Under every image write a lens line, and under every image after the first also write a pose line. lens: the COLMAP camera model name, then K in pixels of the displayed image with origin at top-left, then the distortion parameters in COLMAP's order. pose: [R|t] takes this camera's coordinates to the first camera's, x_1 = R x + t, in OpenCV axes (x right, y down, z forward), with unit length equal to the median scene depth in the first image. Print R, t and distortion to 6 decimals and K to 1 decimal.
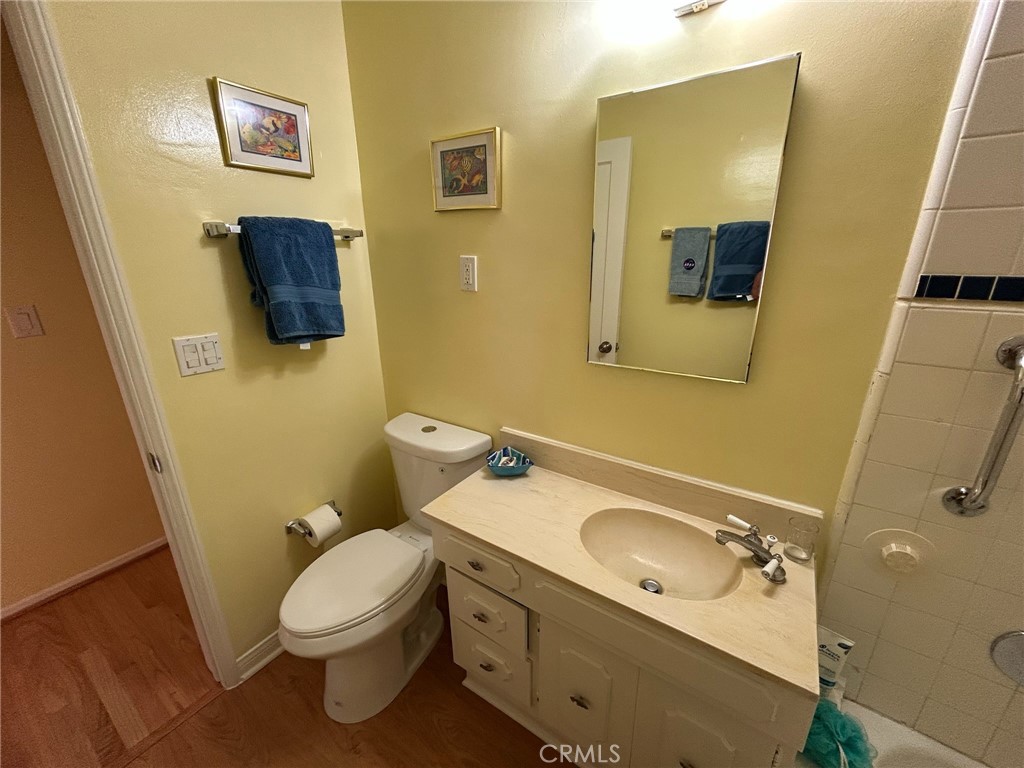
lens RADIAL K [[411.3, 0, 511.3], [0, 411.3, 384.2], [0, 0, 1]] dist [0.006210, 0.000618]
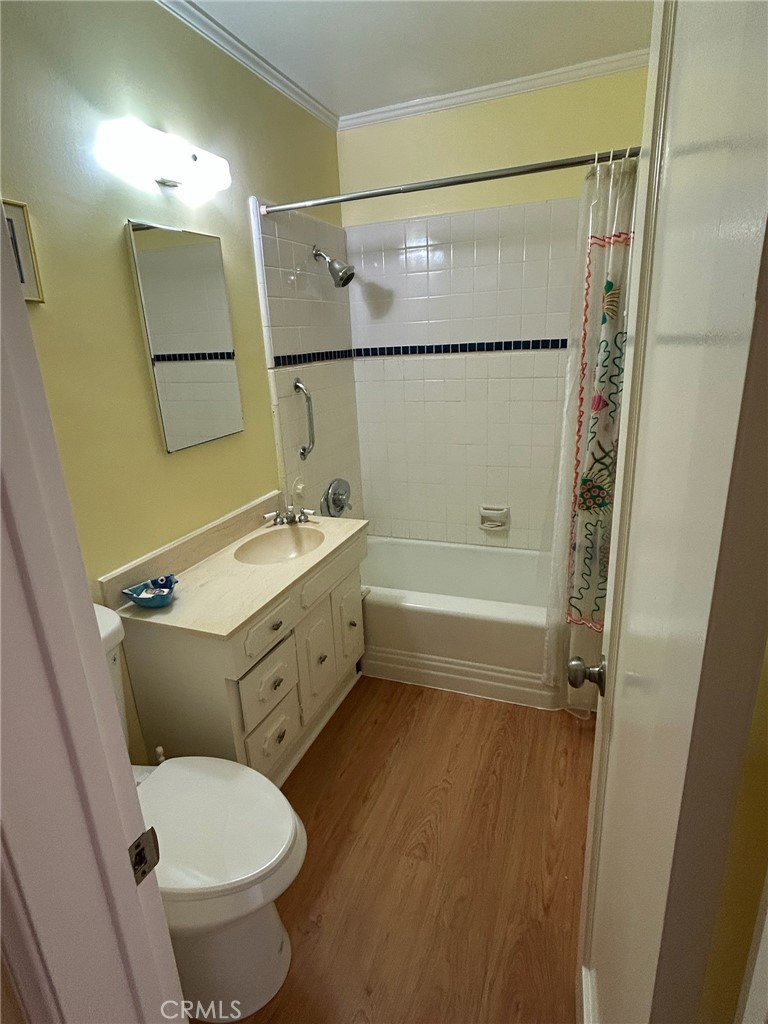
lens RADIAL K [[541.3, 0, 383.1], [0, 541.3, 509.4], [0, 0, 1]] dist [0.002006, -0.000208]
pose [[-0.206371, -0.273396, 0.939503, -1.760359], [0.356257, 0.873273, 0.332378, -0.263519], [-0.911313, 0.403298, -0.082819, 0.904577]]
